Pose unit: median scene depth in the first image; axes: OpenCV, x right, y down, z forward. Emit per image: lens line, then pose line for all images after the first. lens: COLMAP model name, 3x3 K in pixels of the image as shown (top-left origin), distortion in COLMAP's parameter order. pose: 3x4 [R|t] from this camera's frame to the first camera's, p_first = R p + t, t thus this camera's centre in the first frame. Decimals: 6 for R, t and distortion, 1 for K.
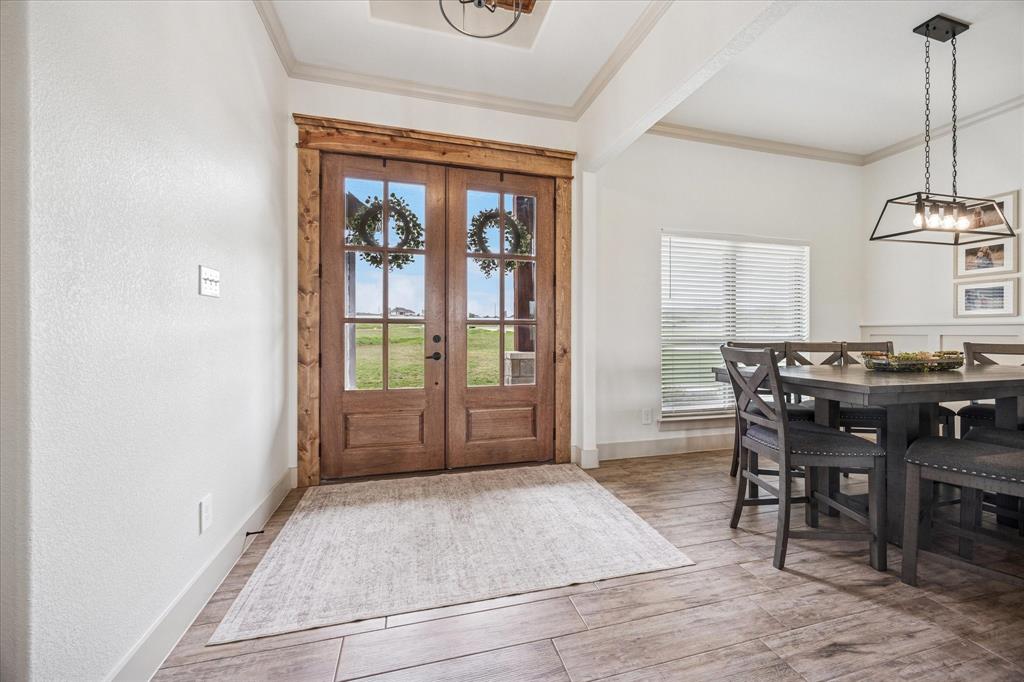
lens RADIAL K [[392.4, 0, 511.3], [0, 392.4, 333.6], [0, 0, 1]] dist [-0.001890, 0.000075]
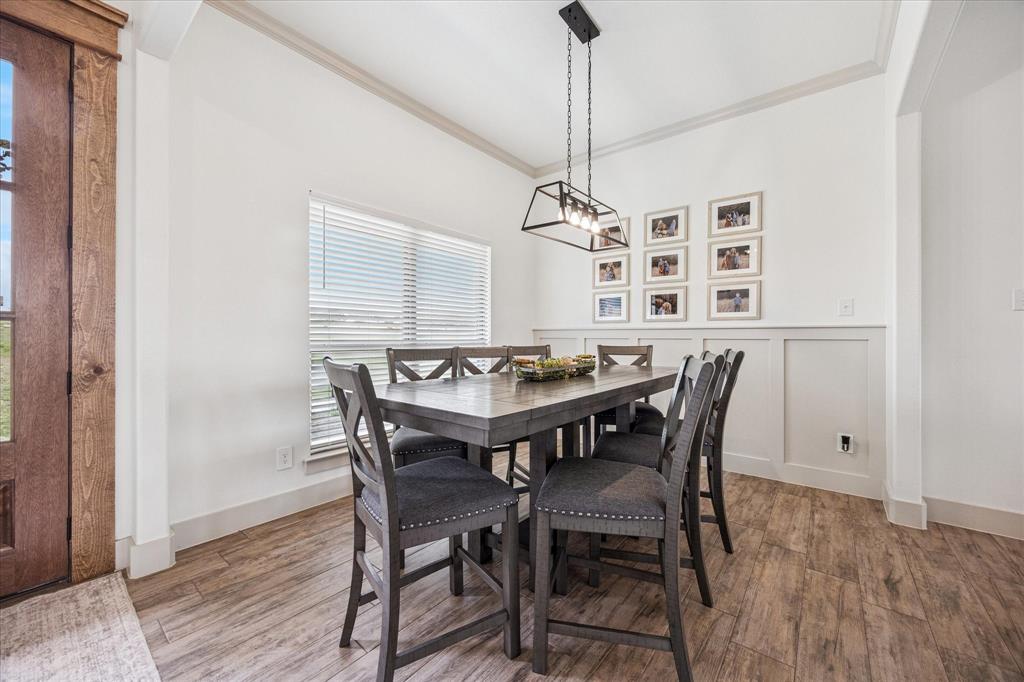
lens RADIAL K [[392.4, 0, 511.8], [0, 392.4, 336.4], [0, 0, 1]] dist [-0.001890, 0.000075]
pose [[0.809321, 0.000544, 0.587367, 0.307632], [-0.000131, 1.000000, -0.000745, -0.001661], [-0.587367, 0.000525, 0.809321, 0.245272]]
